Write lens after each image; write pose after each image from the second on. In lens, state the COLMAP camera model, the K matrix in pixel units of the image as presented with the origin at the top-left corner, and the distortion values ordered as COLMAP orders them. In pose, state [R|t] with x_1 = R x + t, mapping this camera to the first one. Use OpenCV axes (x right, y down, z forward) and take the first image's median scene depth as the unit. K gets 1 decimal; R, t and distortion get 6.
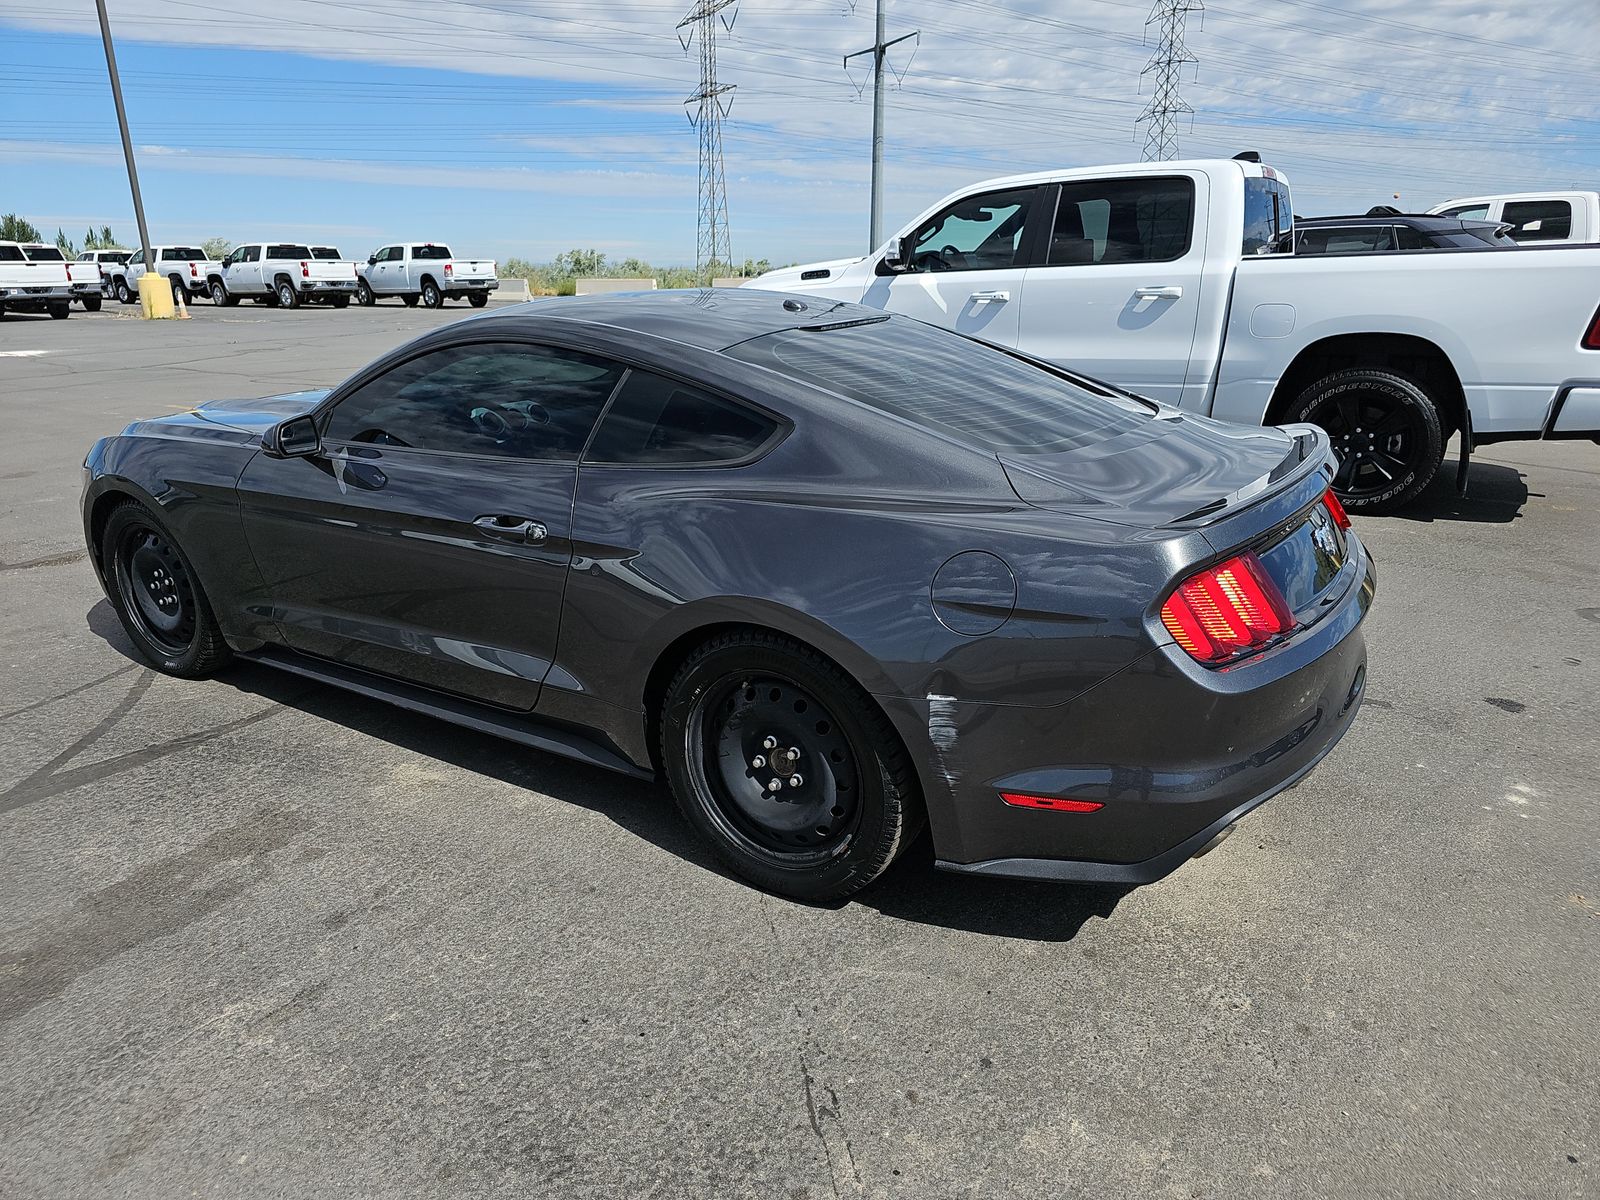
lens RADIAL K [[1063.5, 0, 796.6], [0, 1063.5, 603.2], [0, 0, 1]] dist [0.010734, -0.006203]
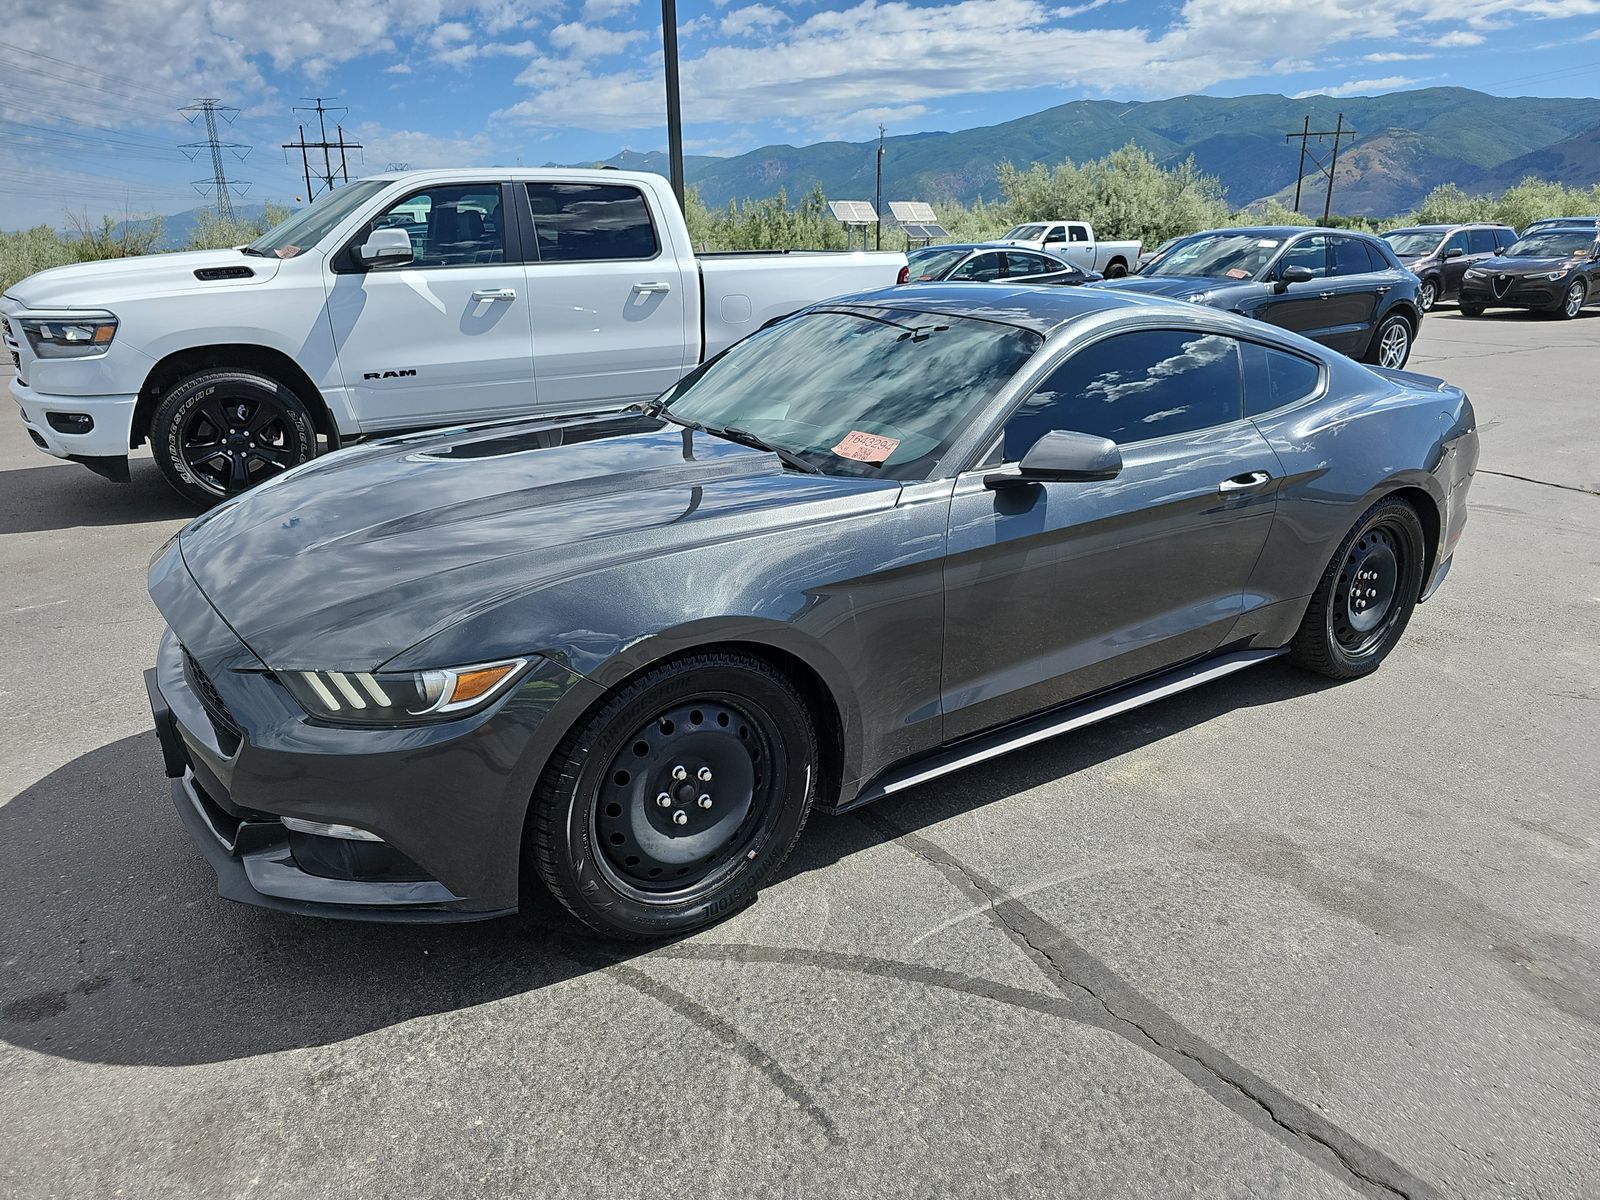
lens RADIAL K [[1063.5, 0, 800.5], [0, 1063.5, 597.4], [0, 0, 1]] dist [0.010734, -0.006203]
pose [[0.394248, -0.270300, 0.878354, -0.663007], [0.276812, 0.946307, 0.166965, -0.123994], [-0.876324, 0.177314, 0.447902, 0.409719]]
